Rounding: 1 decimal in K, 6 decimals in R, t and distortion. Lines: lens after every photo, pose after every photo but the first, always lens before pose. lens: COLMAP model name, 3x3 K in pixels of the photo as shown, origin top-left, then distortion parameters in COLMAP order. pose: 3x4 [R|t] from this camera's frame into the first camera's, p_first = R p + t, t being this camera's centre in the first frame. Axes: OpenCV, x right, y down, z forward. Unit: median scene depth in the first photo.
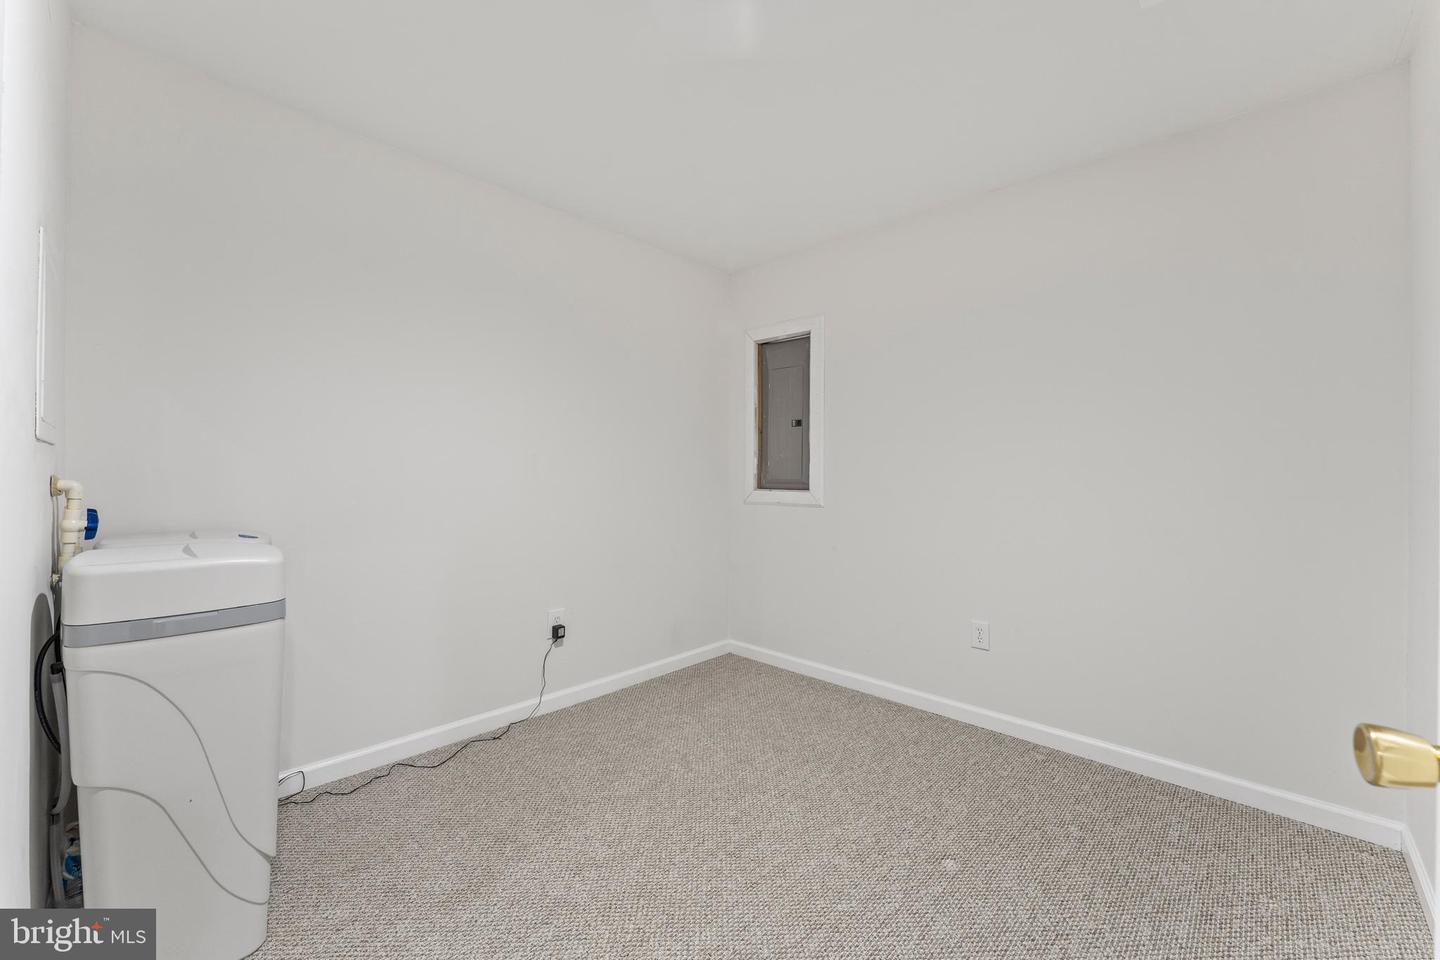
lens RADIAL K [[577.9, 0, 723.0], [0, 577.9, 477.6], [0, 0, 1]] dist [0.009802, -0.000642]
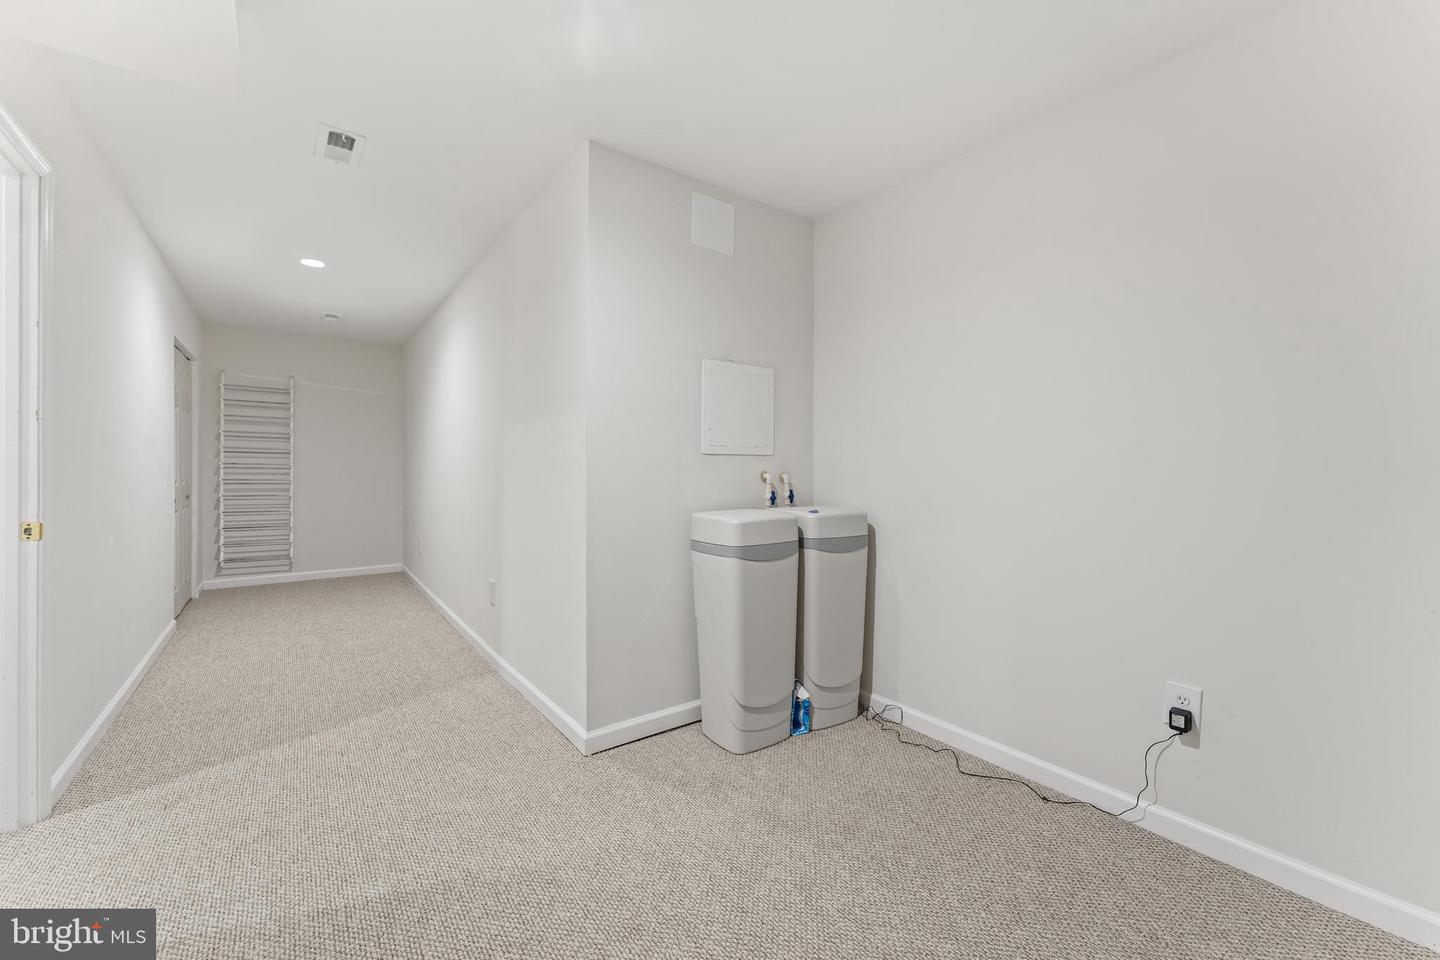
lens RADIAL K [[577.9, 0, 721.3], [0, 577.9, 475.8], [0, 0, 1]] dist [0.009802, -0.000642]
pose [[-0.165722, 0.002884, -0.986168, 0.663317], [-0.005605, 0.999977, 0.003866, 0.003069], [0.986157, 0.006168, -0.165702, 0.964425]]
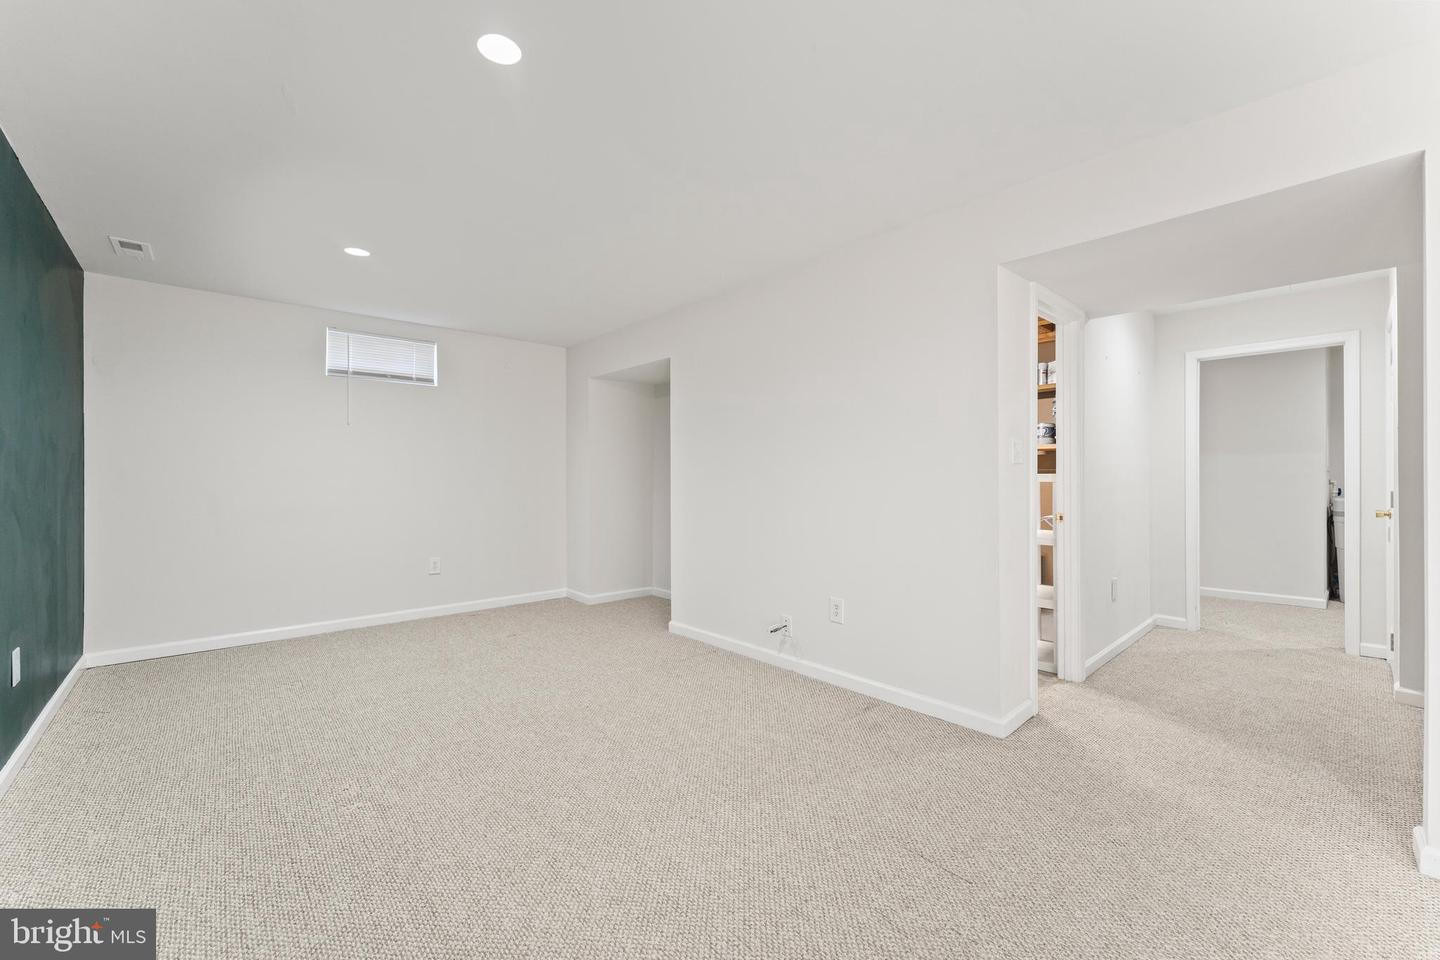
lens RADIAL K [[577.9, 0, 723.6], [0, 577.9, 475.6], [0, 0, 1]] dist [0.009802, -0.000642]
pose [[-0.067074, -0.000485, -0.997748, 2.530576], [0.005824, 0.999983, -0.000877, -0.041980], [0.997731, -0.005869, -0.067070, -2.331515]]
